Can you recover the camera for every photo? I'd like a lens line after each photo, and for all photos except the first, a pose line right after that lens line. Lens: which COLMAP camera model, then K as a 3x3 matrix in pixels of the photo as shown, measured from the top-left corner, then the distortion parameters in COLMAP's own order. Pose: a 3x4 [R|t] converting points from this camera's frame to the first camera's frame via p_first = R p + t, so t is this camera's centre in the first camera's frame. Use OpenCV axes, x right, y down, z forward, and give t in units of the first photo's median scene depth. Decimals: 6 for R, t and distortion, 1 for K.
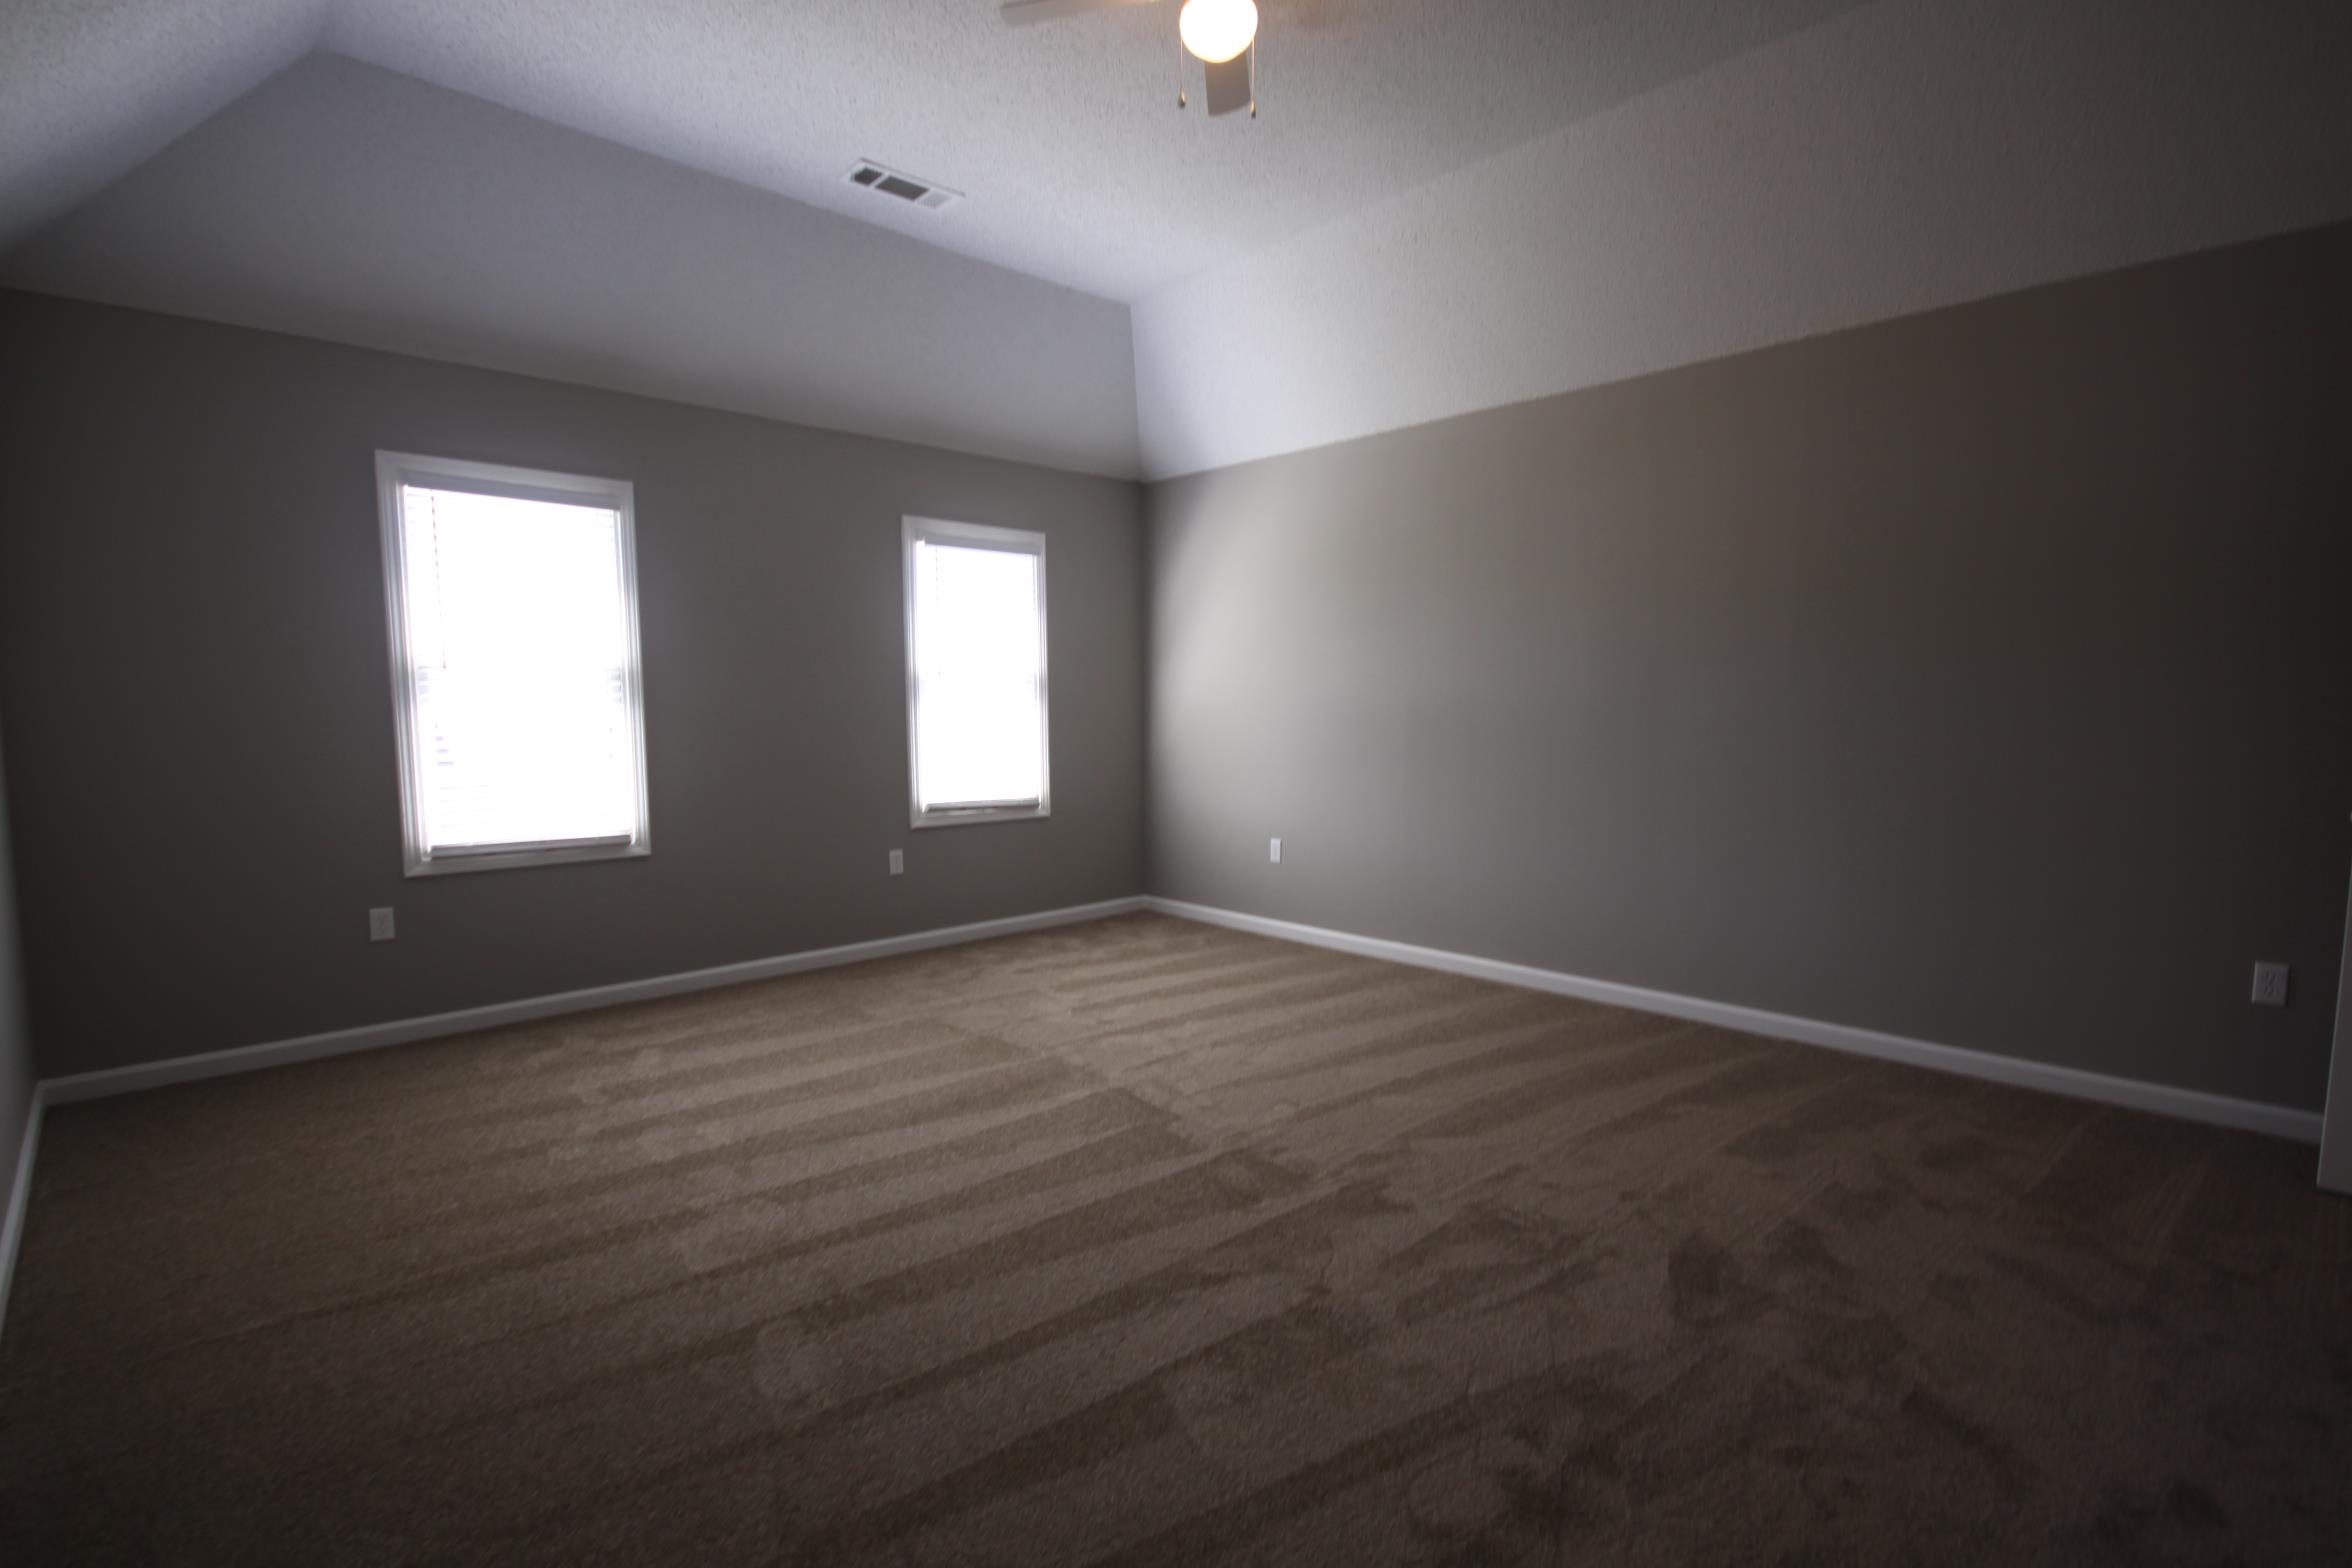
lens RADIAL K [[1106.7, 0, 1169.4], [0, 1106.7, 804.0], [0, 0, 1]] dist [0.000165, 0.000361]
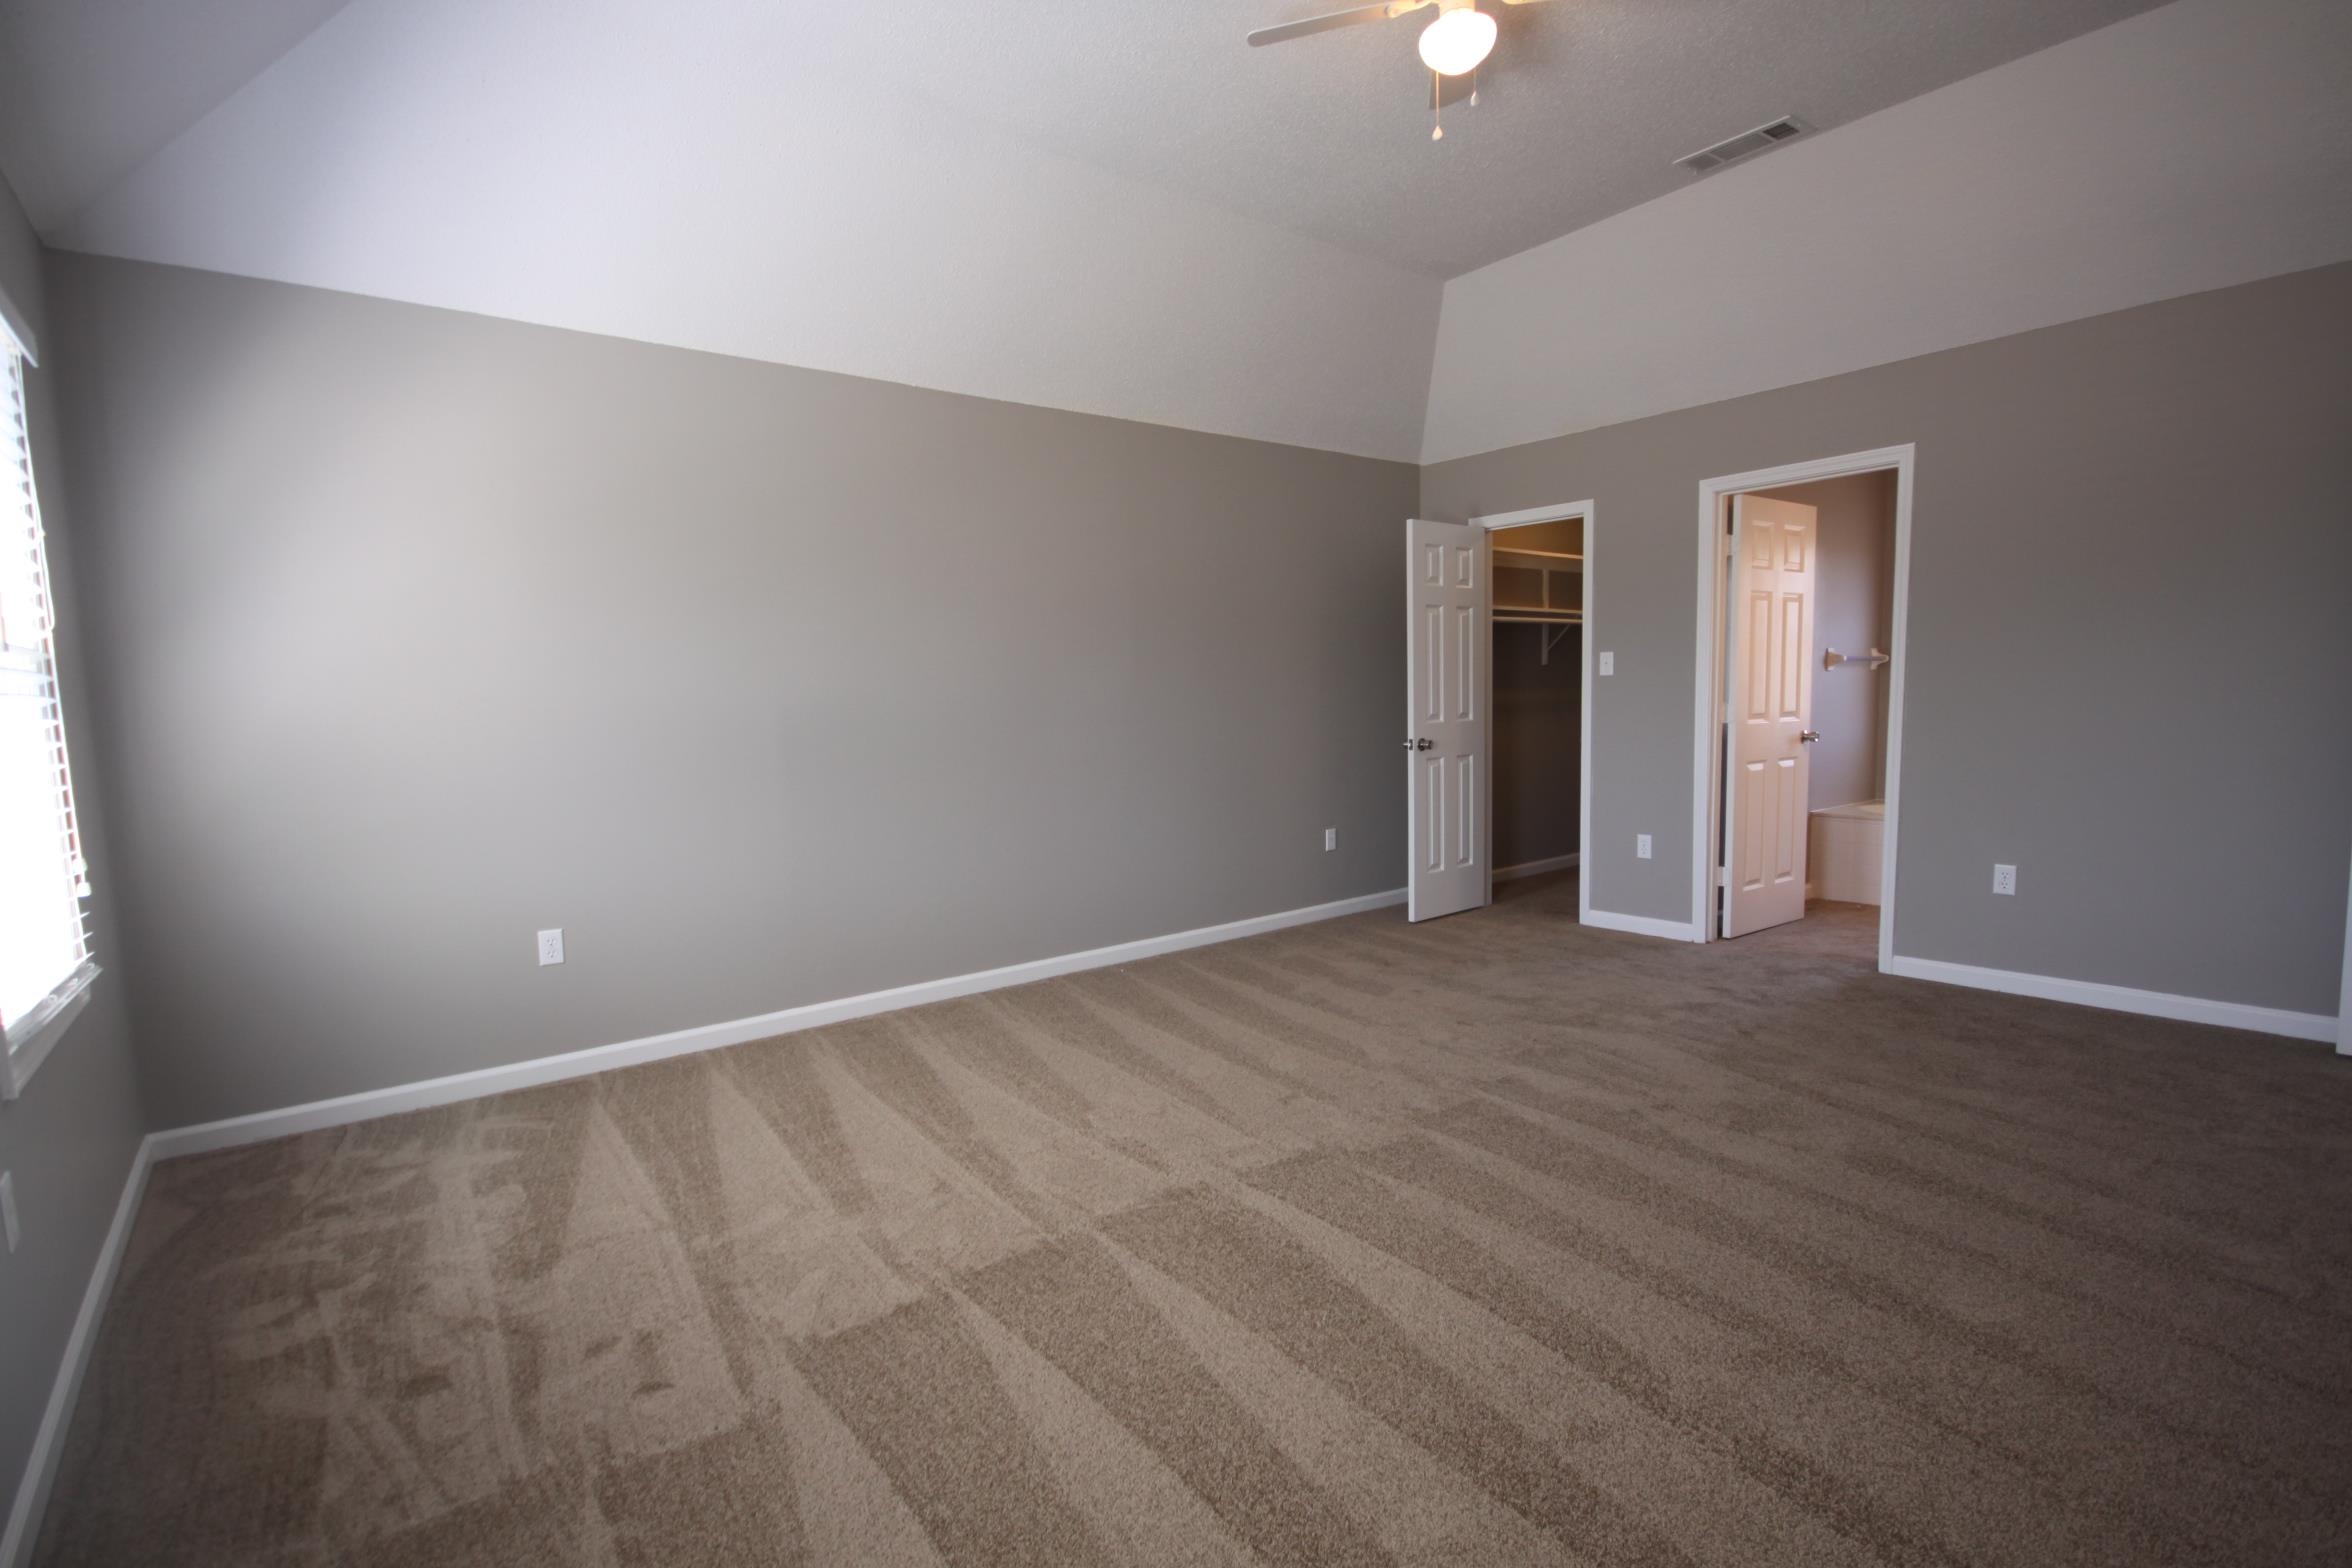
lens RADIAL K [[1106.7, 0, 1169.4], [0, 1106.7, 804.0], [0, 0, 1]] dist [0.000165, 0.000361]
pose [[0.079034, -0.100279, 0.991815, -0.845208], [0.113769, 0.989334, 0.090962, -0.098088], [-0.990359, 0.105649, 0.089599, 0.952869]]
